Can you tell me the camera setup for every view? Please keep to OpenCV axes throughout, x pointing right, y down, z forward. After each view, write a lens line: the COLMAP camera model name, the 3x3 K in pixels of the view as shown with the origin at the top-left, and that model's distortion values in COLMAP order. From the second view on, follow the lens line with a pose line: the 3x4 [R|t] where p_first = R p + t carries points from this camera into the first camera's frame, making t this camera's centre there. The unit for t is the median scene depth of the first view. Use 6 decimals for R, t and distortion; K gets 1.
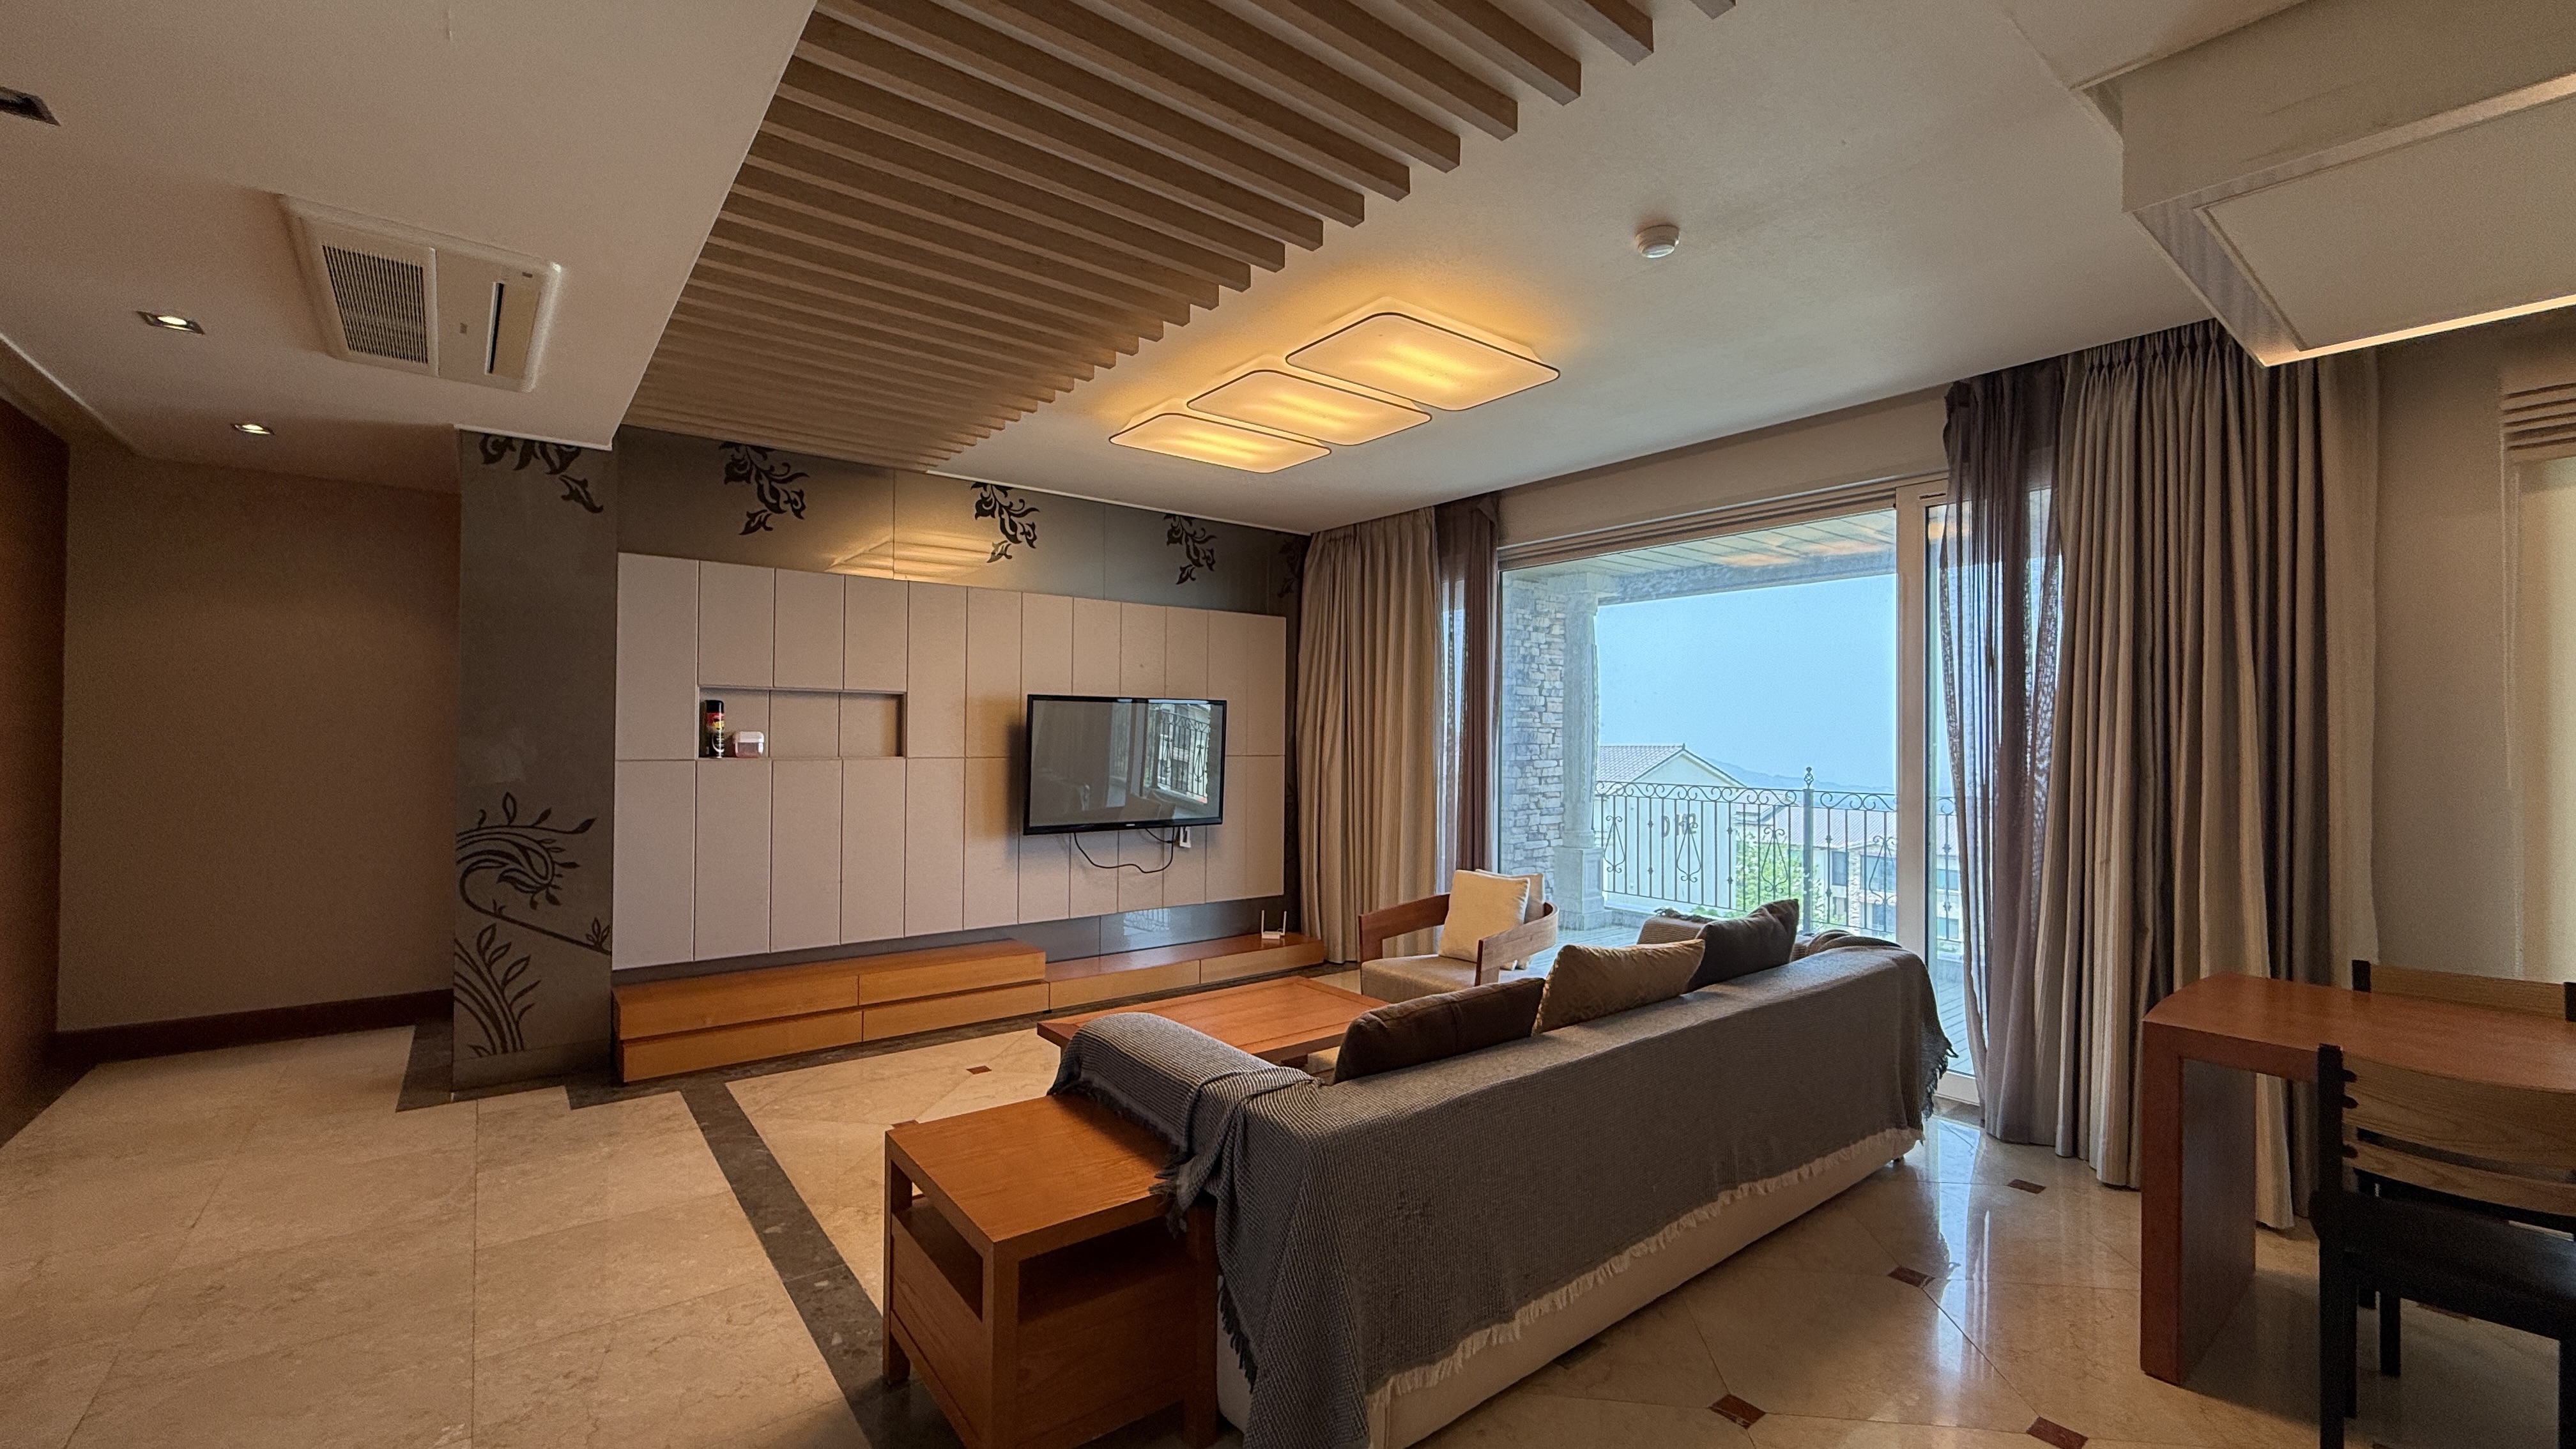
lens RADIAL K [[1031.3, 0, 1288.0], [0, 1031.3, 724.5], [0, 0, 1]] dist [-0.001153, 0.000074]
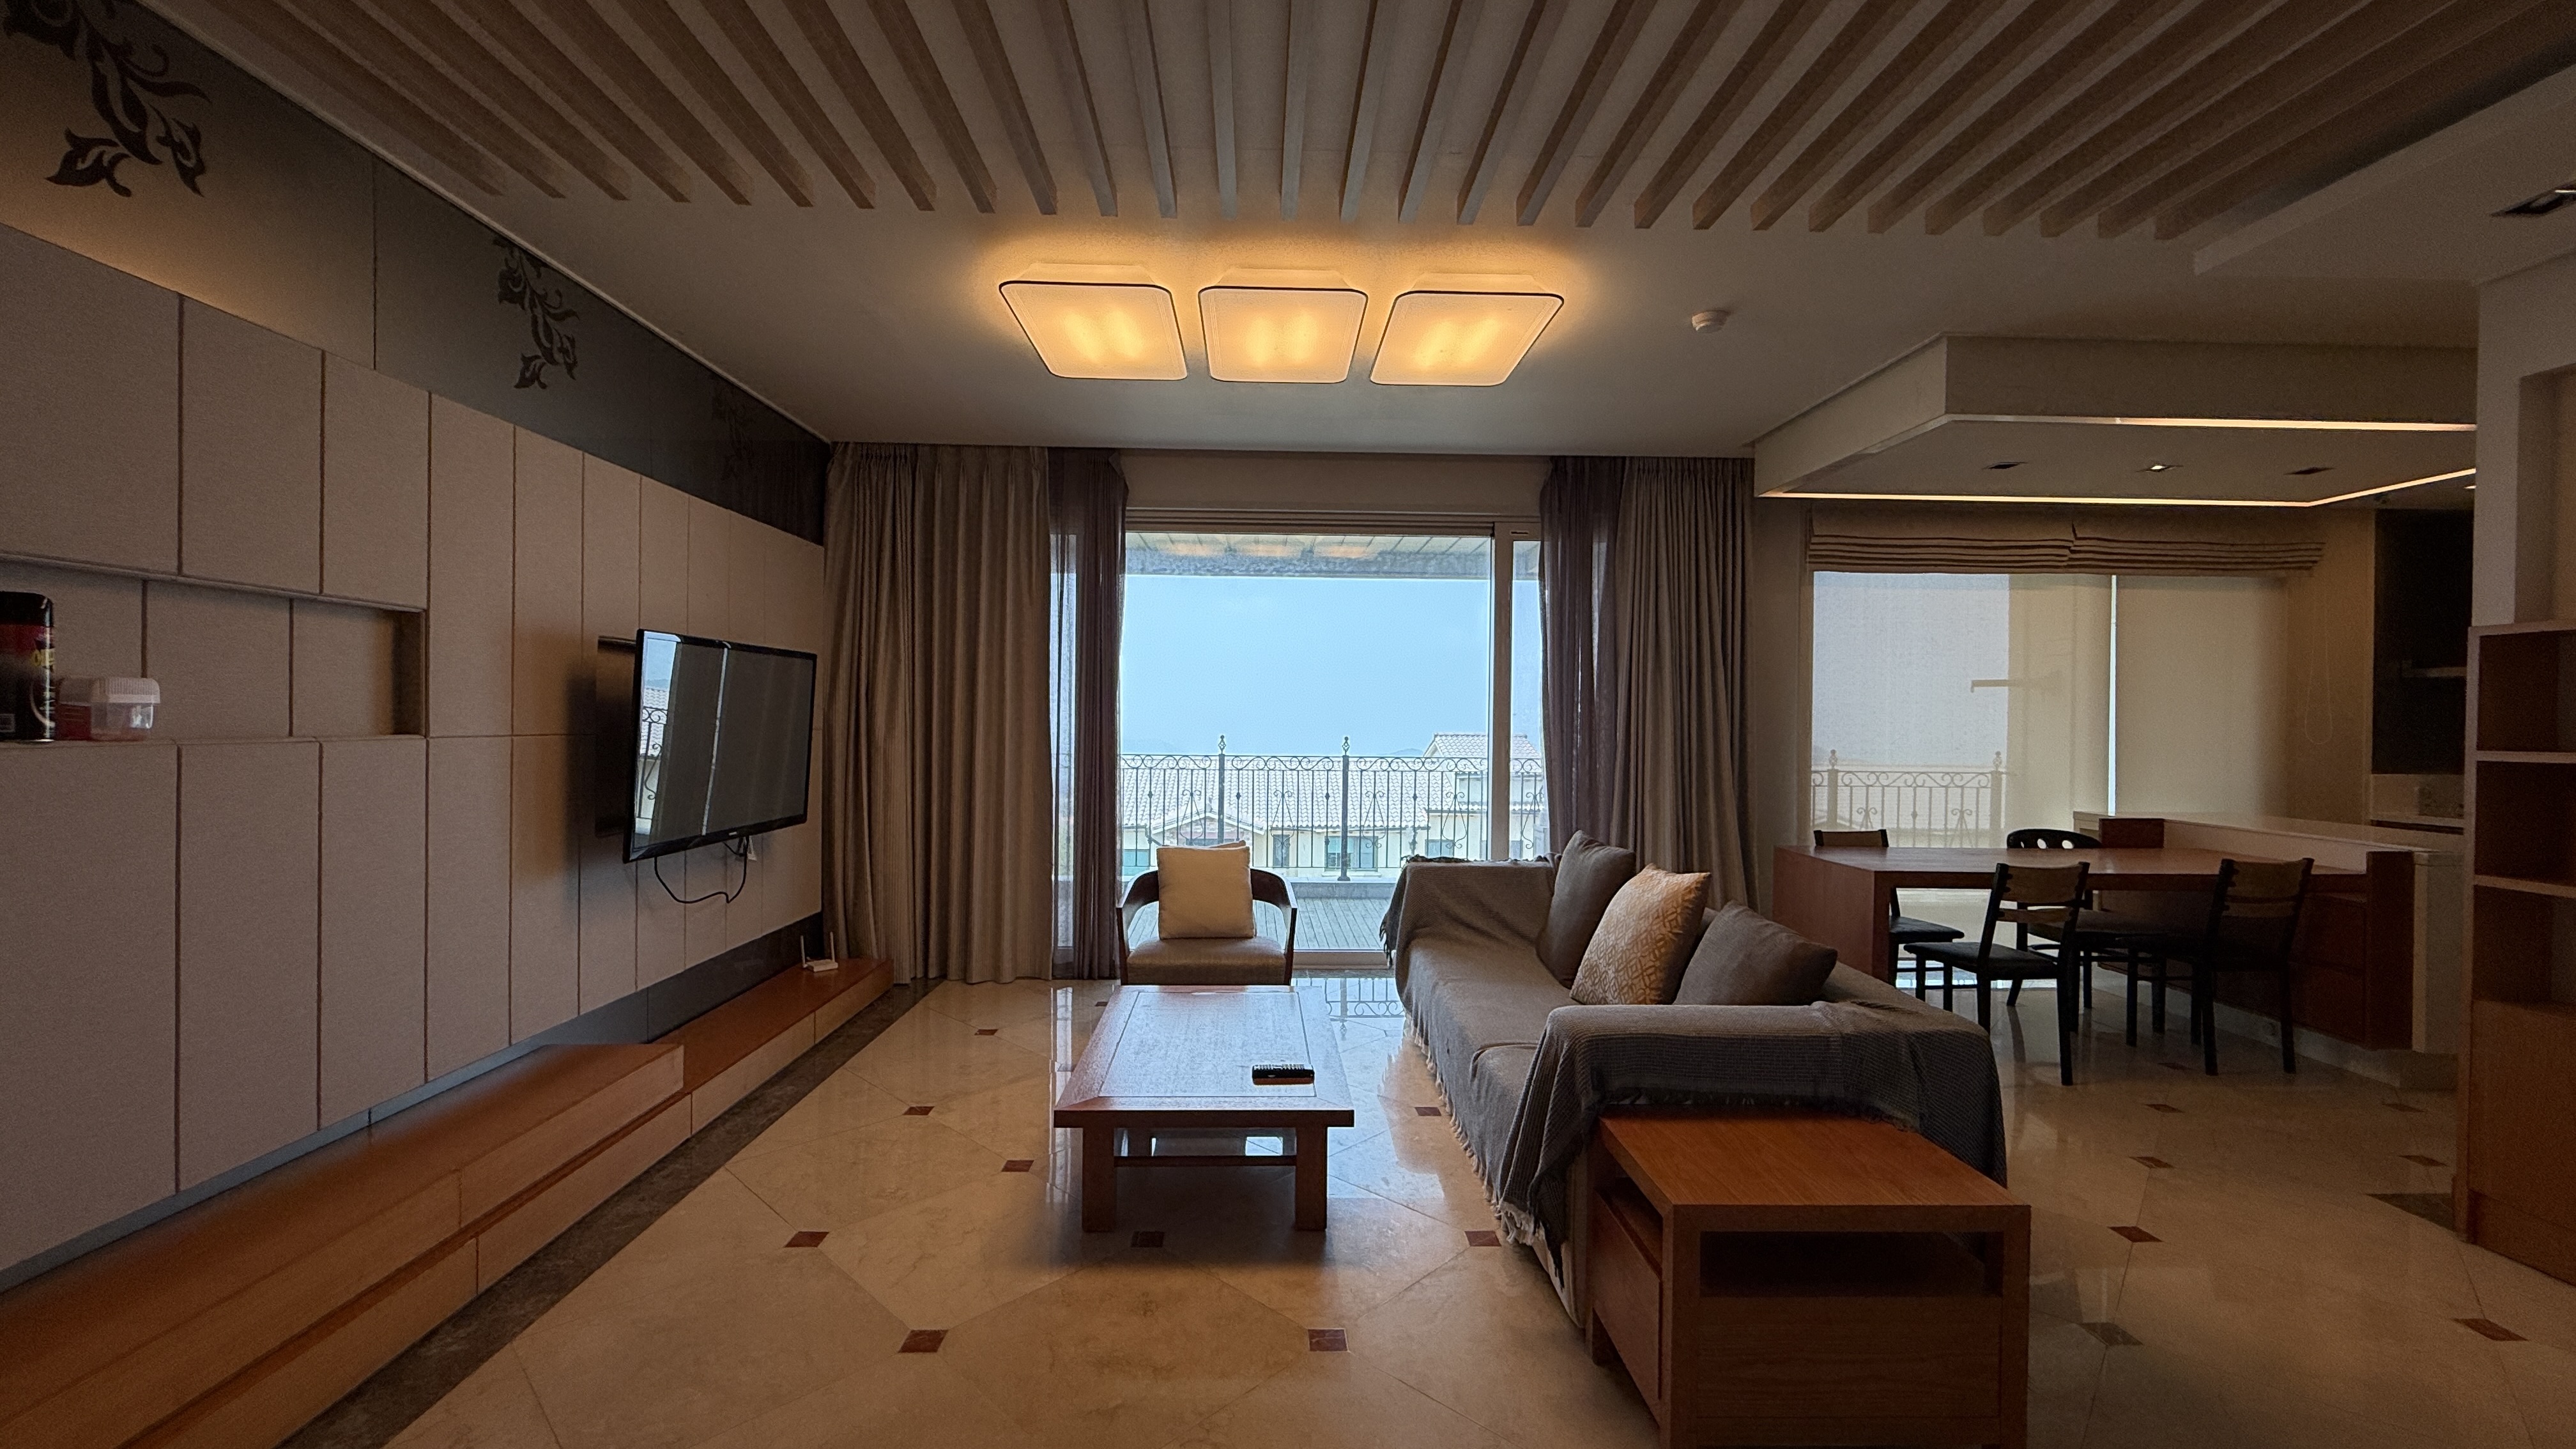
lens RADIAL K [[1031.3, 0, 1288.0], [0, 1031.3, 724.5], [0, 0, 1]] dist [-0.001153, 0.000074]
pose [[0.590242, -0.004651, 0.807213, -0.556109], [-0.016242, 0.999713, 0.017636, 0.010660], [-0.807063, -0.023520, 0.589997, 0.366258]]
